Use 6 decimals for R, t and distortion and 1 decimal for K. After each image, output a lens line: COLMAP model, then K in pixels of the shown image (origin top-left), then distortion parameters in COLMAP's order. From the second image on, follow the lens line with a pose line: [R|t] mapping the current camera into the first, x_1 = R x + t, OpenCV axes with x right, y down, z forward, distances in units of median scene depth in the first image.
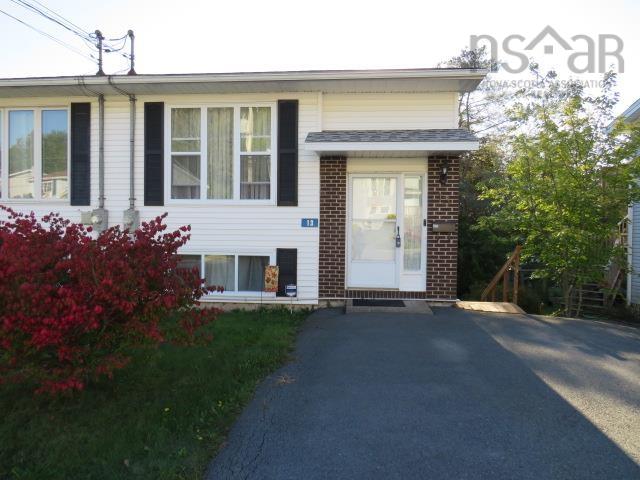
lens RADIAL K [[459.3, 0, 319.0], [0, 459.3, 240.7], [0, 0, 1]] dist [-0.022498, 0.004763]
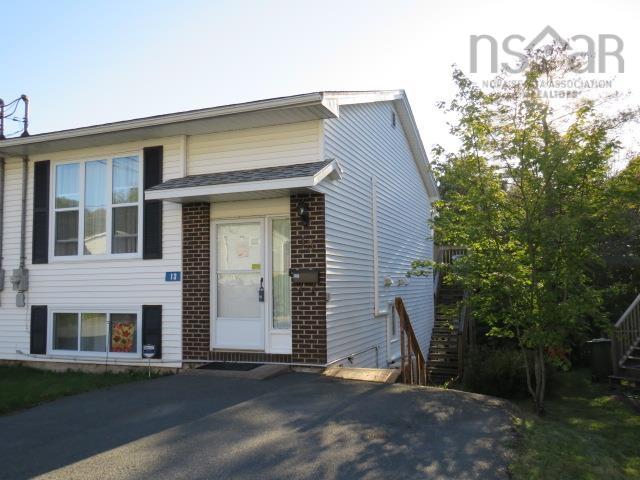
lens RADIAL K [[563.5, 0, 320.3], [0, 563.5, 242.4], [0, 0, 1]] dist [-0.041104, 0.037765]
pose [[0.960760, -0.046796, -0.273406, 0.566077], [0.019699, 0.994689, -0.101026, 0.012111], [0.276682, 0.091676, 0.956579, 0.007325]]
